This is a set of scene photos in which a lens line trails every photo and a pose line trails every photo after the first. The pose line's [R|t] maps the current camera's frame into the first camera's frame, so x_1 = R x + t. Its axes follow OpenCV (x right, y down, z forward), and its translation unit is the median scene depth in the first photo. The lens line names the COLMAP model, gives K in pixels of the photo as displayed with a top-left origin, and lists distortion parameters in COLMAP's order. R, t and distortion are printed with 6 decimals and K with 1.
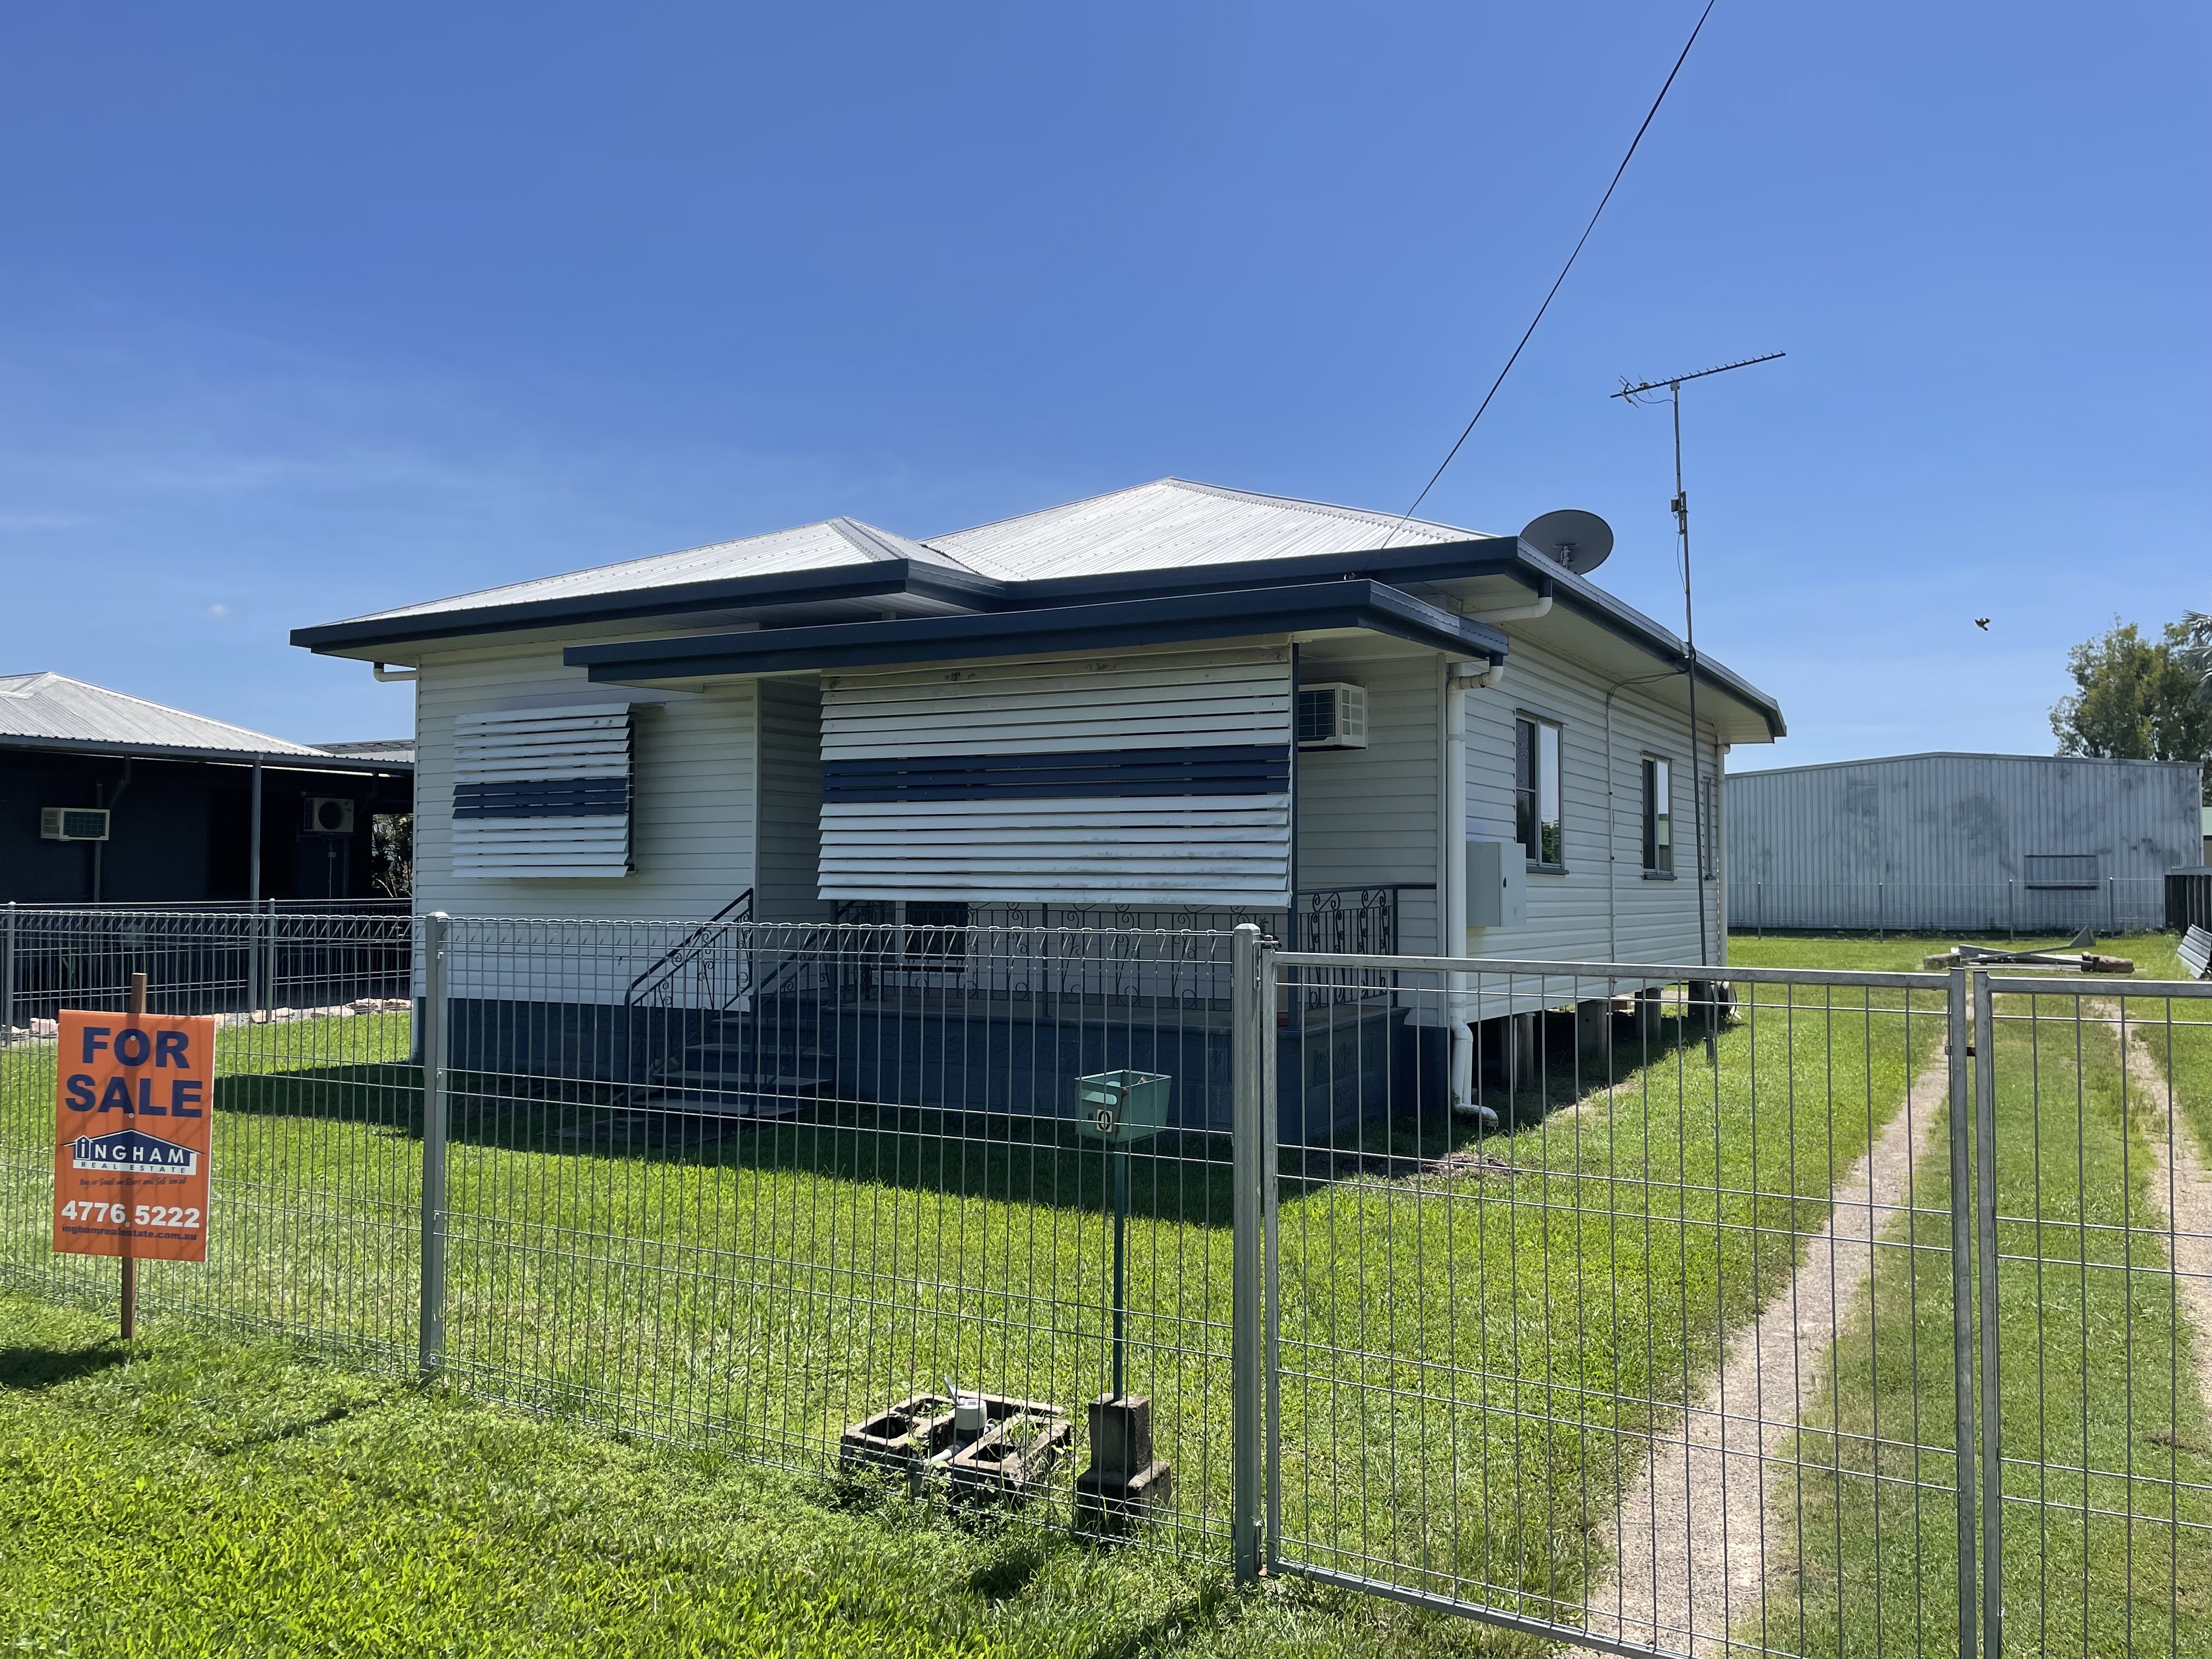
lens RADIAL K [[1631.3, 0, 1102.0], [0, 1631.3, 834.2], [0, 0, 1]] dist [0.018002, -0.027062]
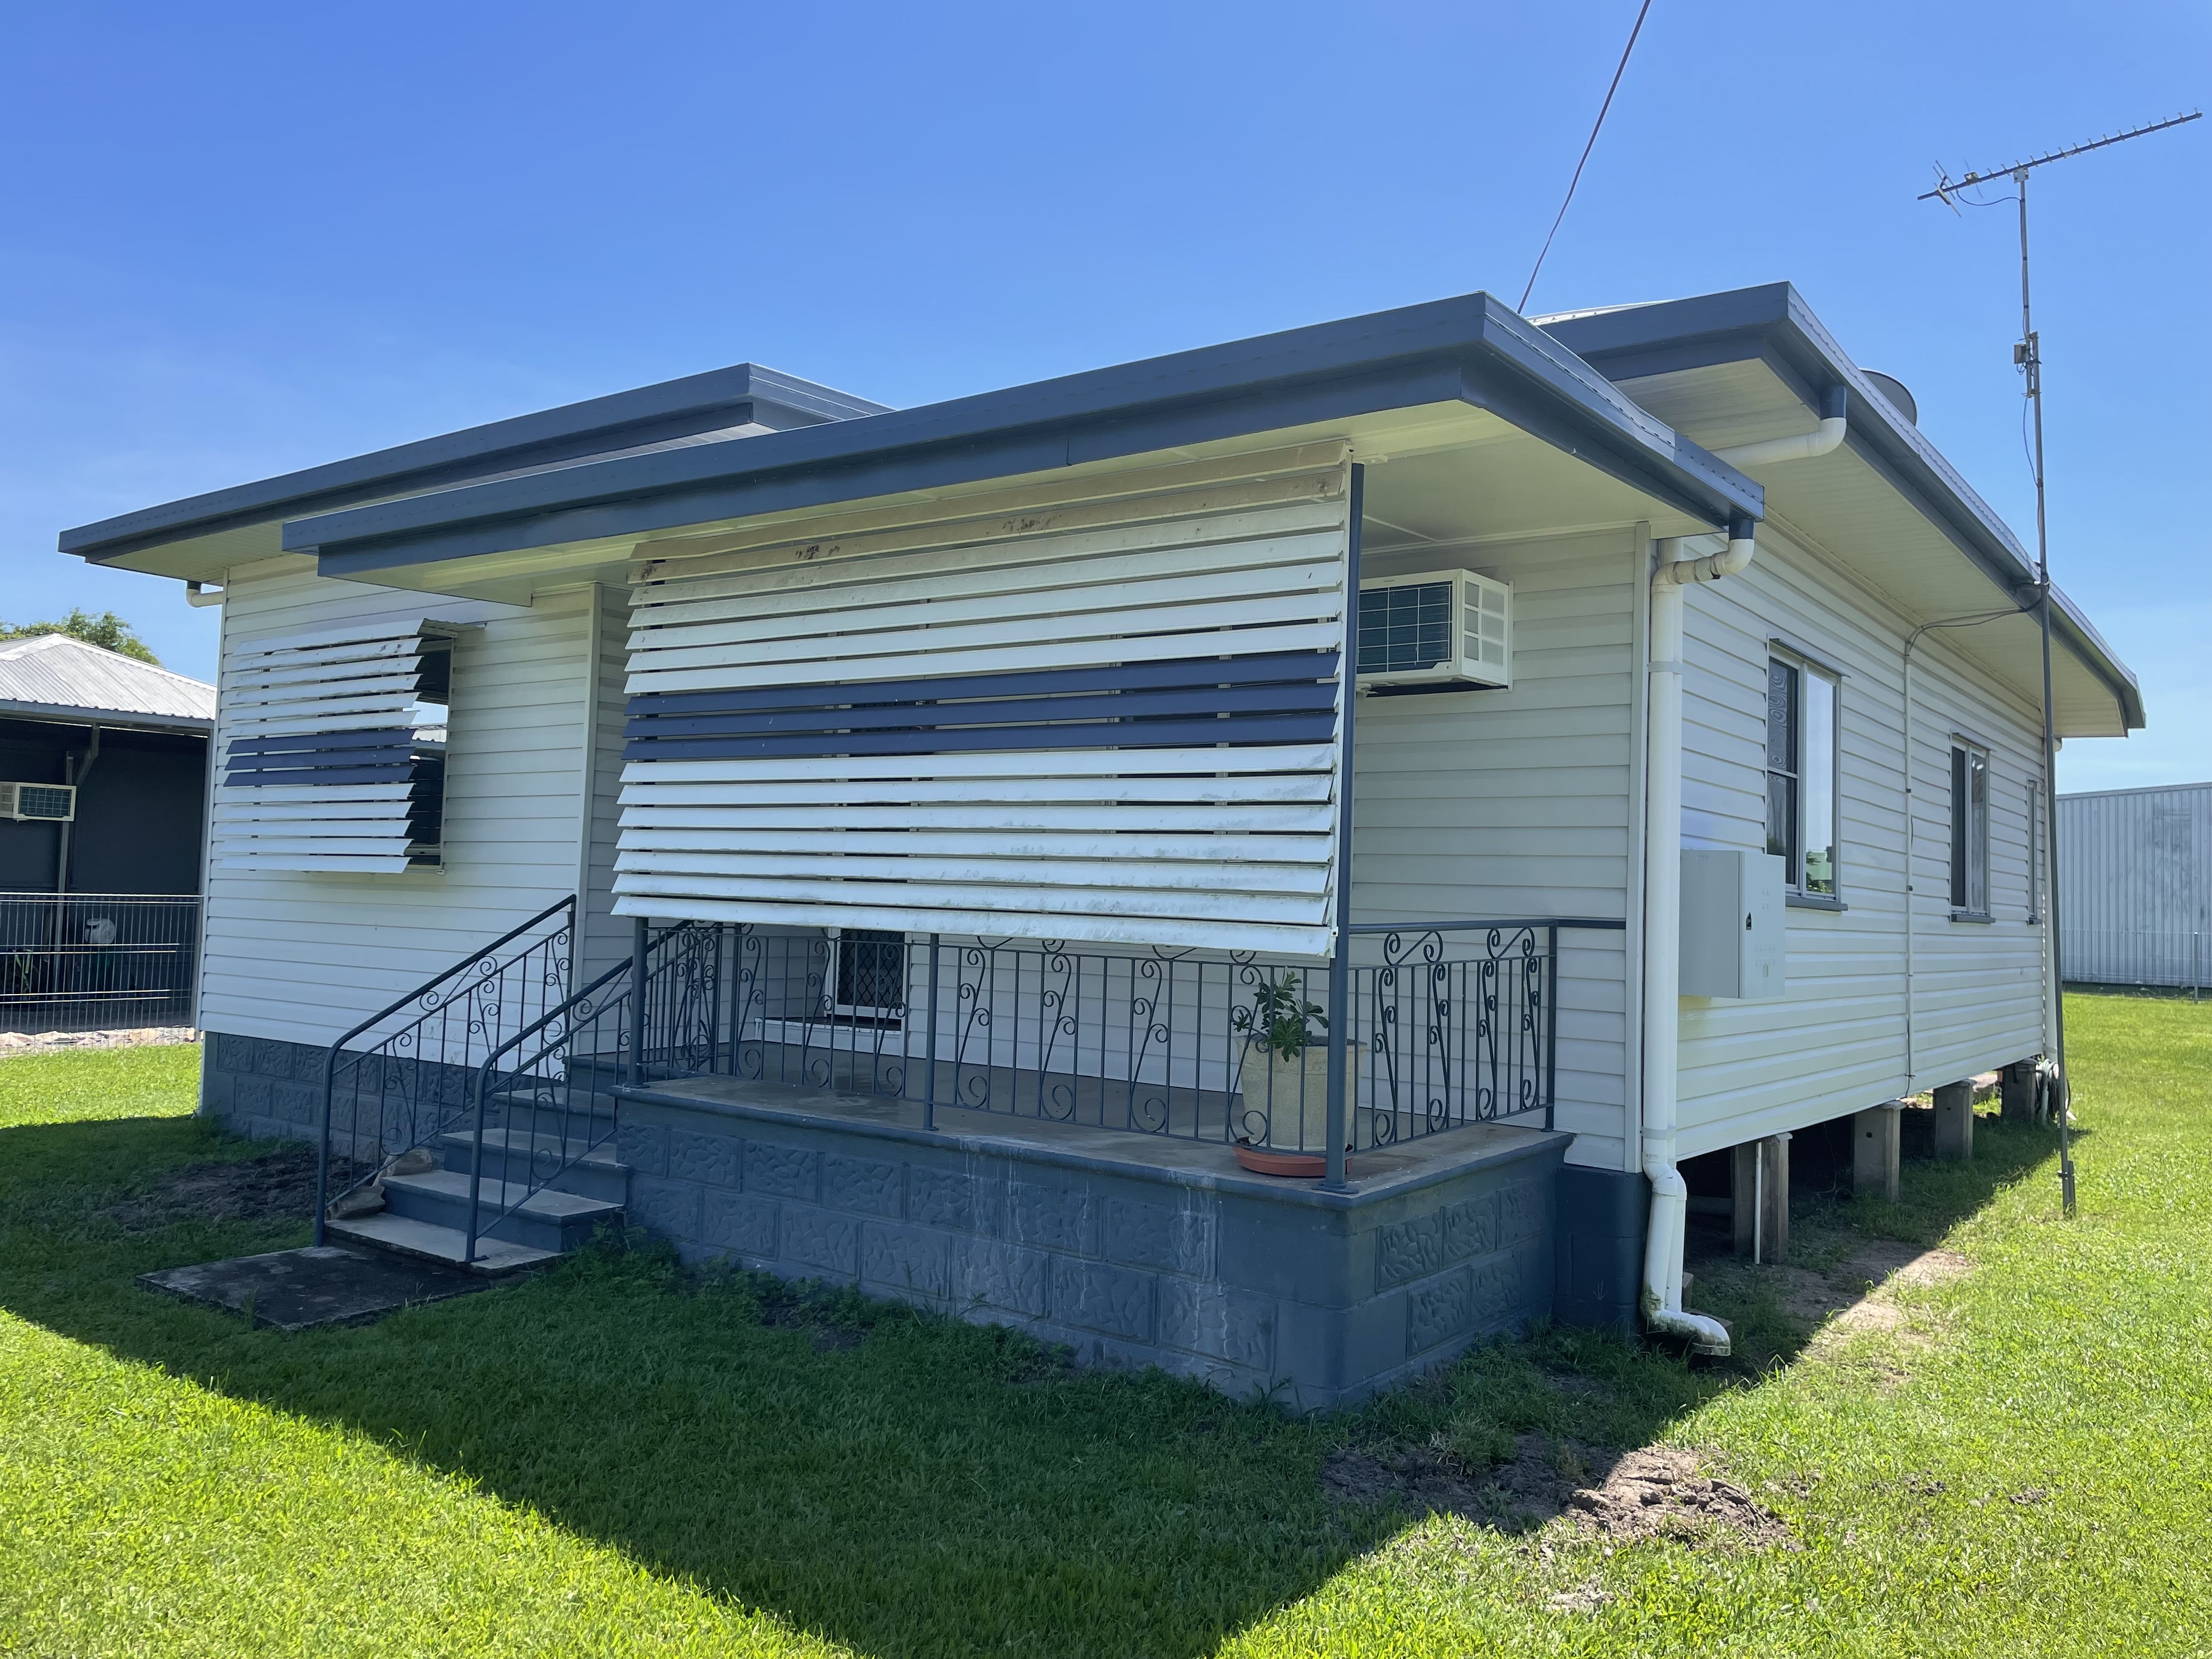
lens RADIAL K [[1631.3, 0, 1112.6], [0, 1631.3, 812.9], [0, 0, 1]] dist [0.018002, -0.027062]
pose [[0.992597, 0.022819, -0.119288, 0.084923], [-0.025751, 0.999402, -0.023096, 0.009659], [0.118689, 0.025997, 0.992591, 0.369777]]
